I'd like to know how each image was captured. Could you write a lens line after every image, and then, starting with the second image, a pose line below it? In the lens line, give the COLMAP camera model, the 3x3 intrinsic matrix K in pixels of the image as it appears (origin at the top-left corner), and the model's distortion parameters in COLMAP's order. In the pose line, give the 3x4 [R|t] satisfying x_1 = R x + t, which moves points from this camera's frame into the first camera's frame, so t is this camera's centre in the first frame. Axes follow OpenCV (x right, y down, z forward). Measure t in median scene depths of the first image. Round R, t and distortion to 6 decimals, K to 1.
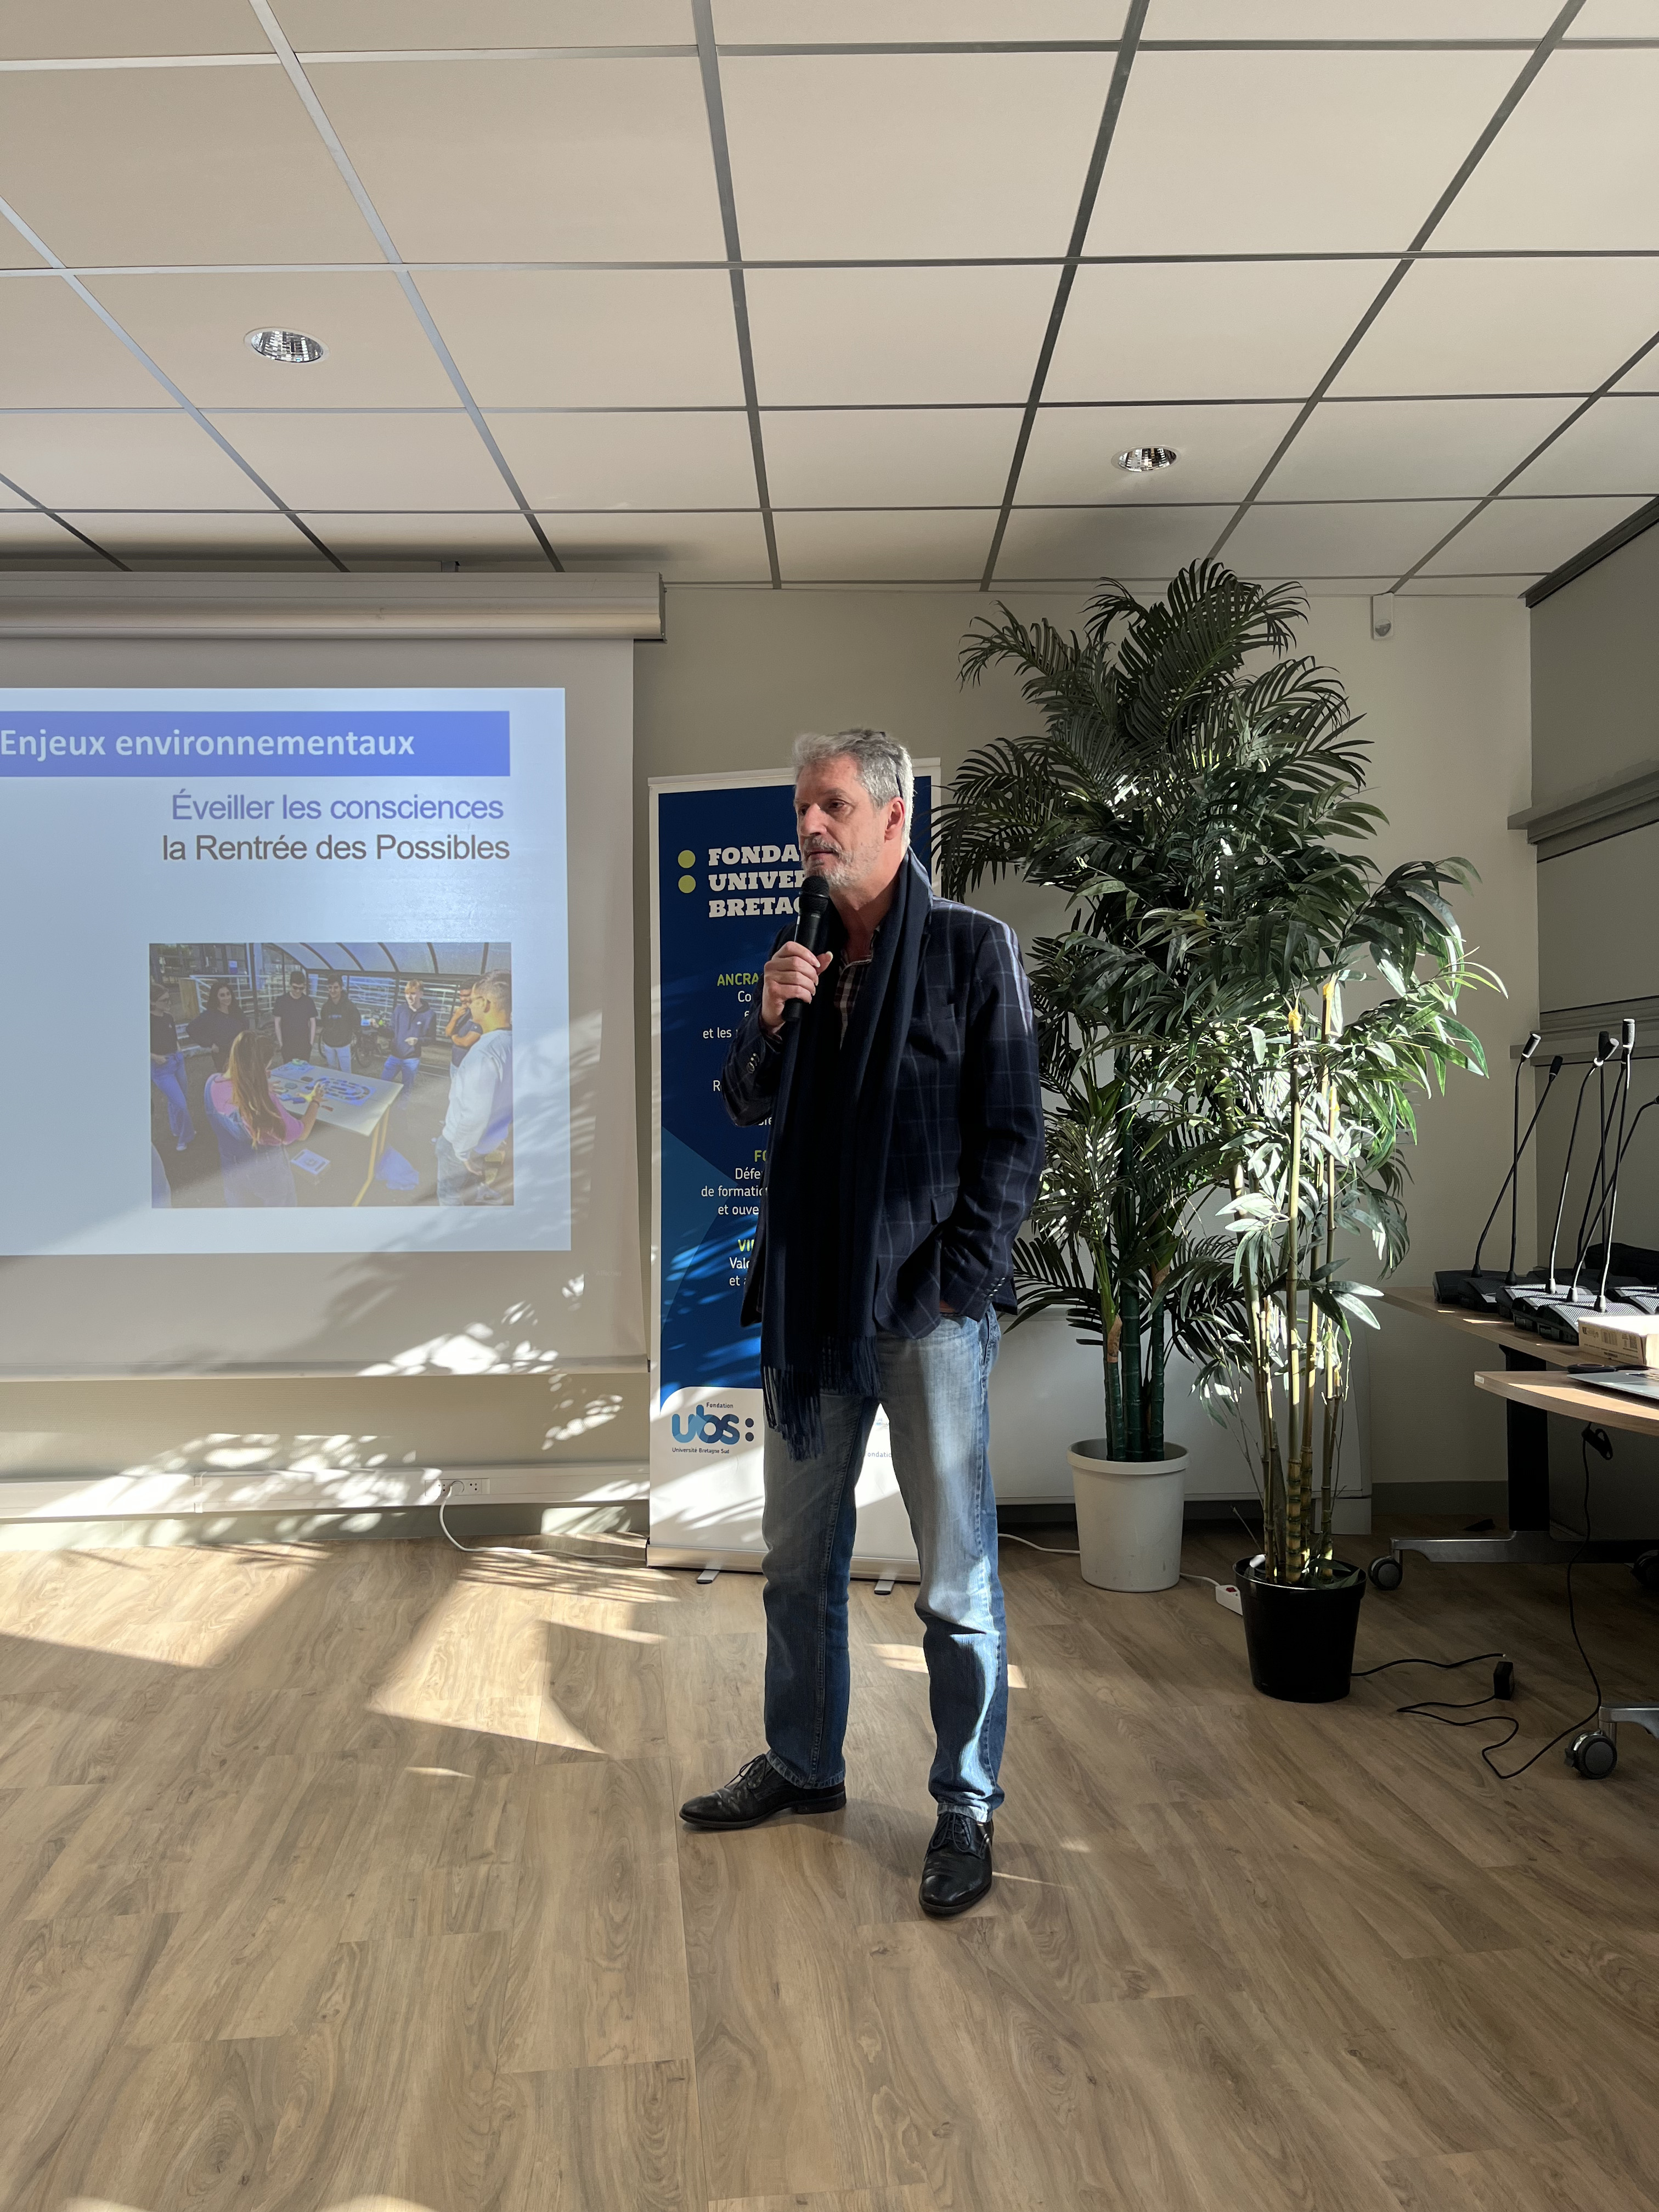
lens RADIAL K [[1661.1, 0, 832.8], [0, 1661.1, 1111.6], [0, 0, 1]] dist [0.012653, 0.001830]
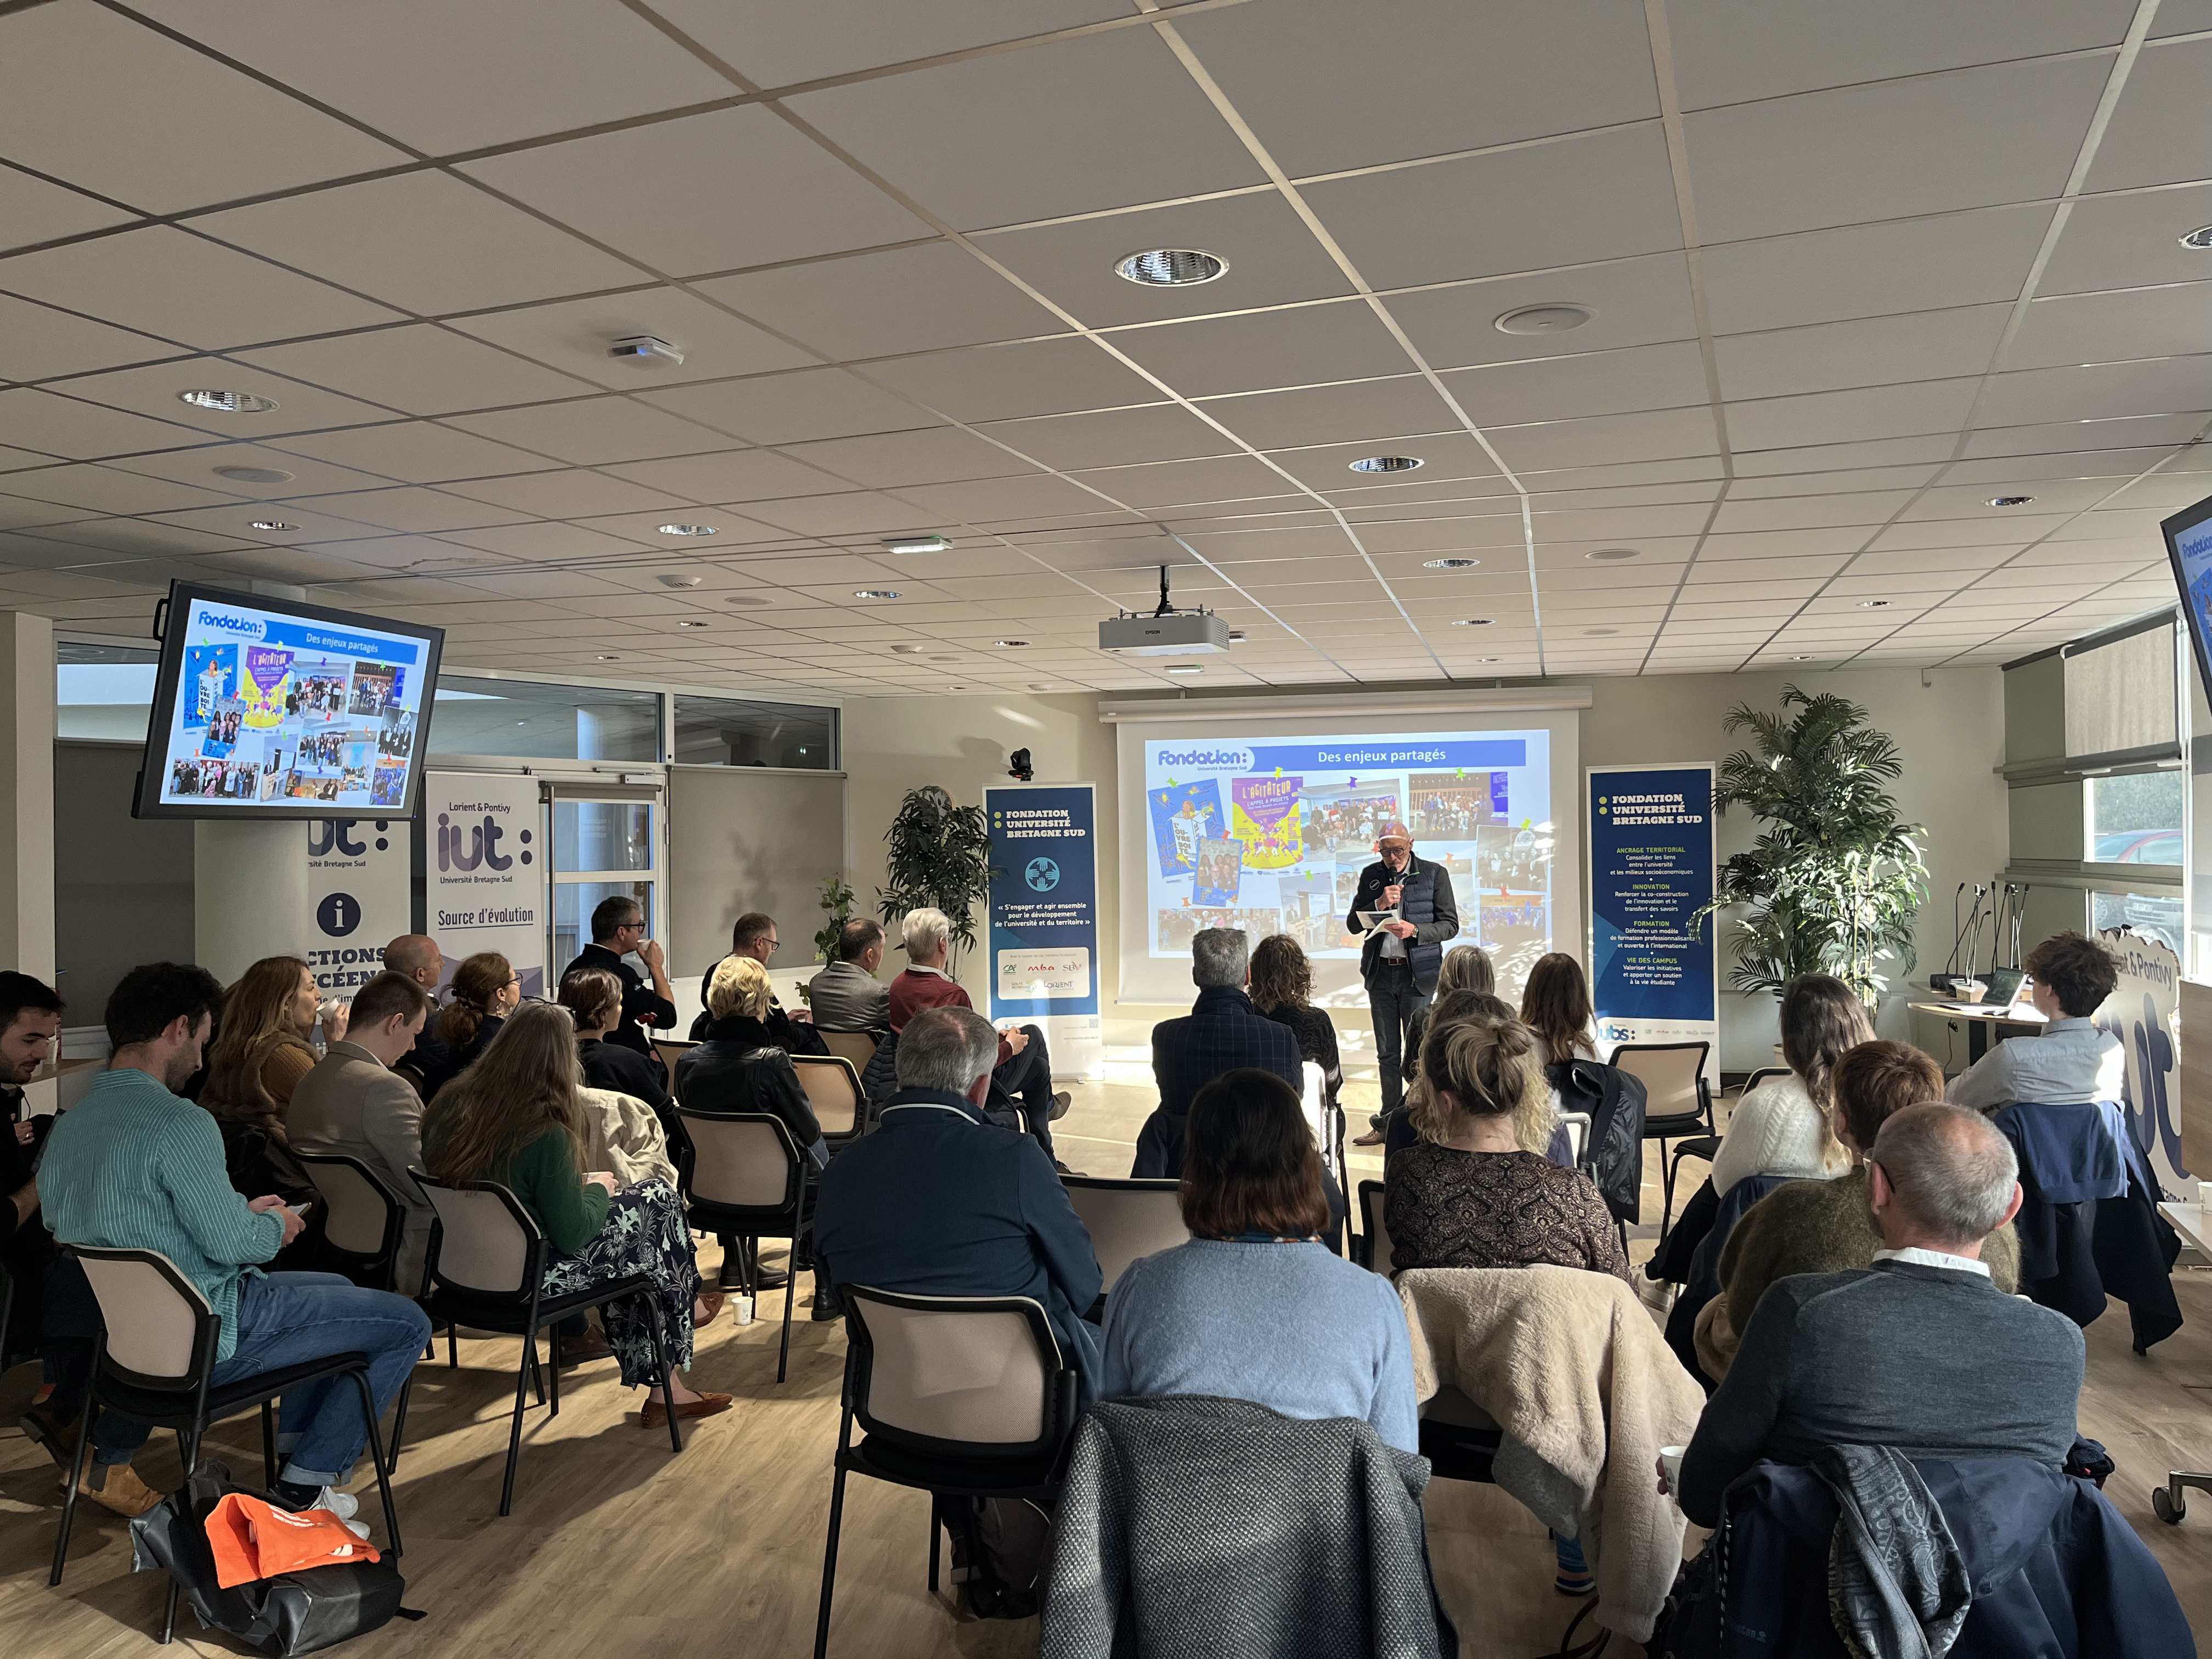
lens RADIAL K [[1661.1, 0, 1099.2], [0, 1661.1, 833.1], [0, 0, 1]] dist [0.012653, 0.001830]
pose [[0.967535, -0.001360, -0.252732, -0.186547], [-0.000637, 0.999969, -0.007818, -0.084983], [0.252734, 0.007725, 0.967505, -1.535917]]
